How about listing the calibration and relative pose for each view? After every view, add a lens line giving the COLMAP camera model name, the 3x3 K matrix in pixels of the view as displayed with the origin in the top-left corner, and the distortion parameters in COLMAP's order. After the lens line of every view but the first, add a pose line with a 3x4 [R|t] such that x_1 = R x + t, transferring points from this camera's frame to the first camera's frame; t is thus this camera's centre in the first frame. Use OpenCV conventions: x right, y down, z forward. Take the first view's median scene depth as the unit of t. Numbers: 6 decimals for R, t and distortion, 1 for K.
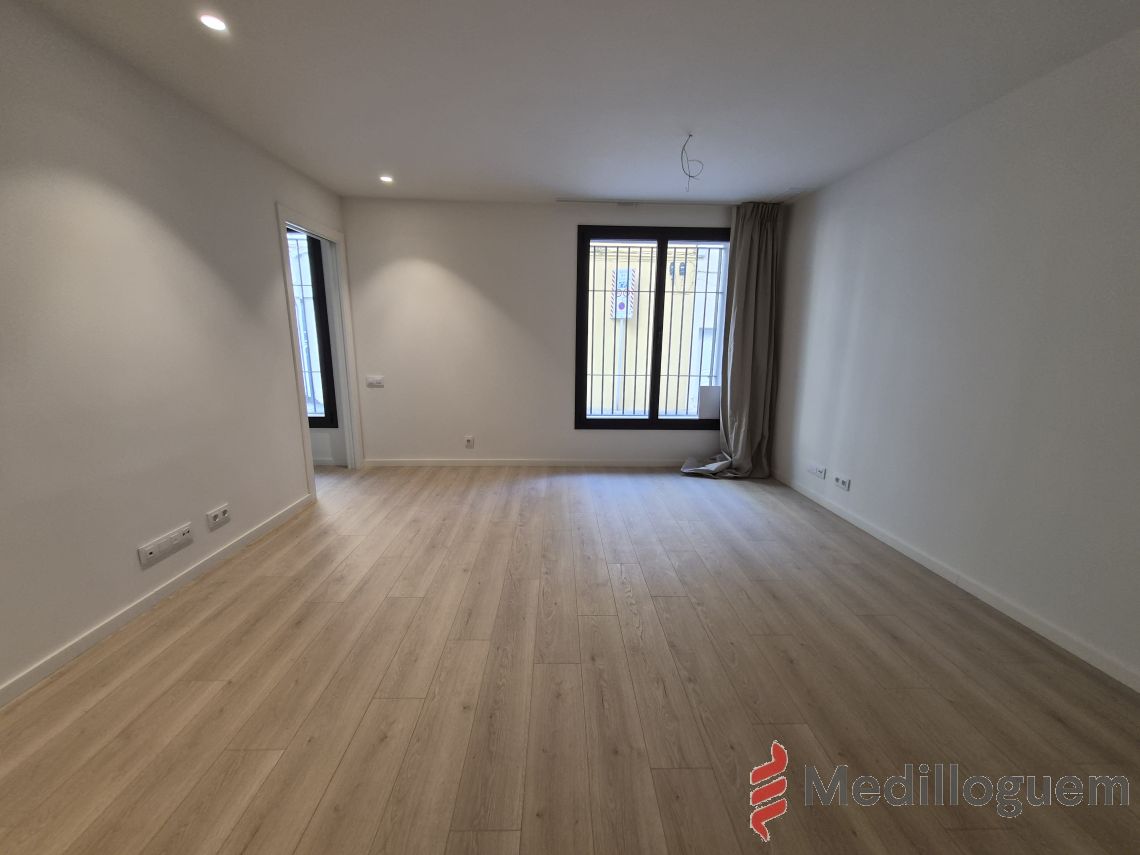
lens RADIAL K [[451.7, 0, 570.0], [0, 451.7, 427.5], [0, 0, 1]] dist [0.000306, -0.000174]
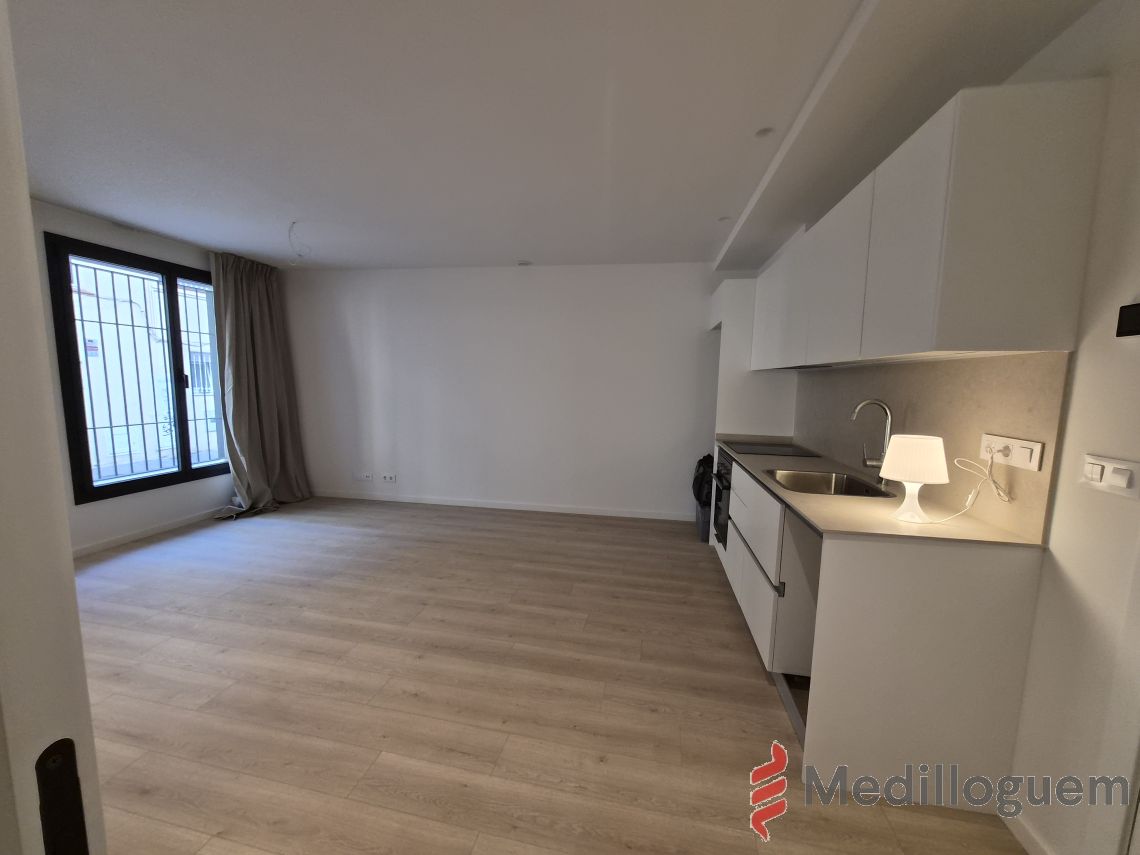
lens RADIAL K [[451.7, 0, 570.0], [0, 451.7, 427.5], [0, 0, 1]] dist [0.000306, -0.000174]
pose [[0.223185, -0.107030, 0.968882, -0.522606], [0.179206, 0.981518, 0.067146, -0.026910], [-0.958162, 0.158644, 0.238241, 0.049698]]
